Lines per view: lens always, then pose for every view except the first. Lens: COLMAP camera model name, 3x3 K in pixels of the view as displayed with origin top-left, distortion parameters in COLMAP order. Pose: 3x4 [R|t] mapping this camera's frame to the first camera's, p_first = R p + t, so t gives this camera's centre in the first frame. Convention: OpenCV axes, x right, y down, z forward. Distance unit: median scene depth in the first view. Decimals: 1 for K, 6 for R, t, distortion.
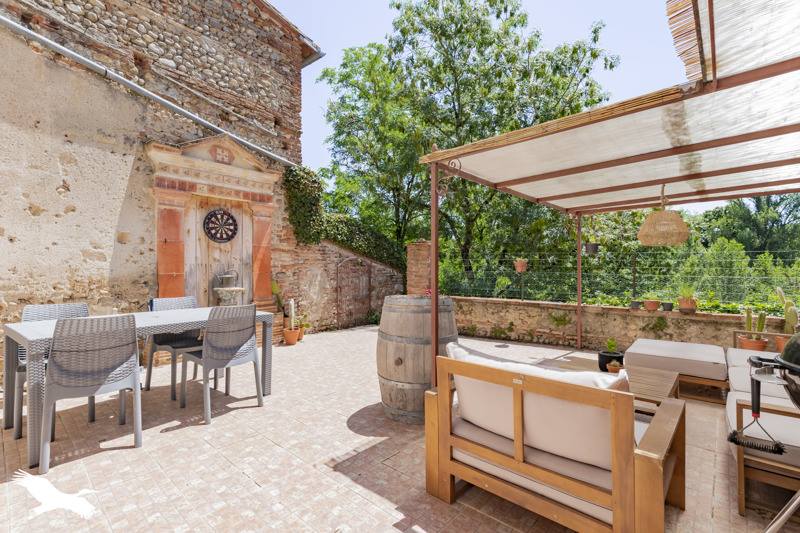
lens RADIAL K [[366.4, 0, 398.7], [0, 366.4, 261.2], [0, 0, 1]] dist [0.003844, 0.000394]
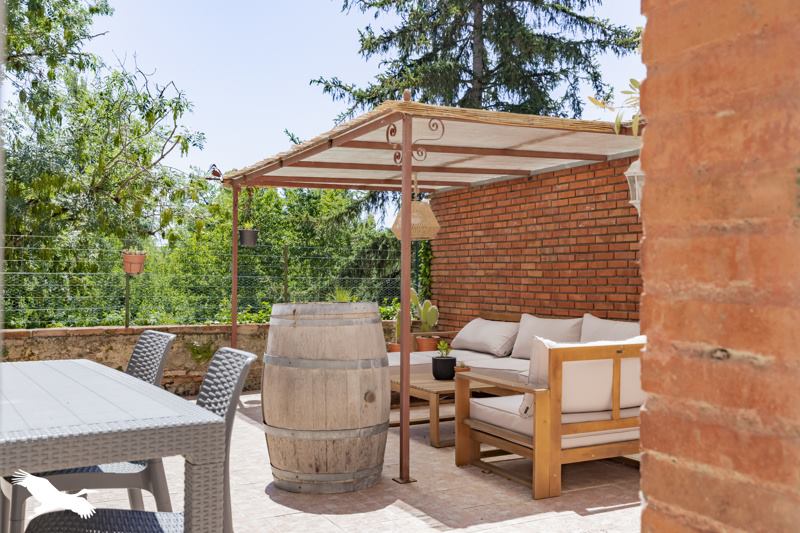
lens RADIAL K [[795.0, 0, 399.1], [0, 795.0, 268.6], [0, 0, 1]] dist [-0.021406, 0.000000]
pose [[0.360834, 0.008360, 0.932593, -1.463729], [-0.012671, 0.999911, -0.004061, 0.049961], [-0.932544, -0.010351, 0.360908, 0.471793]]
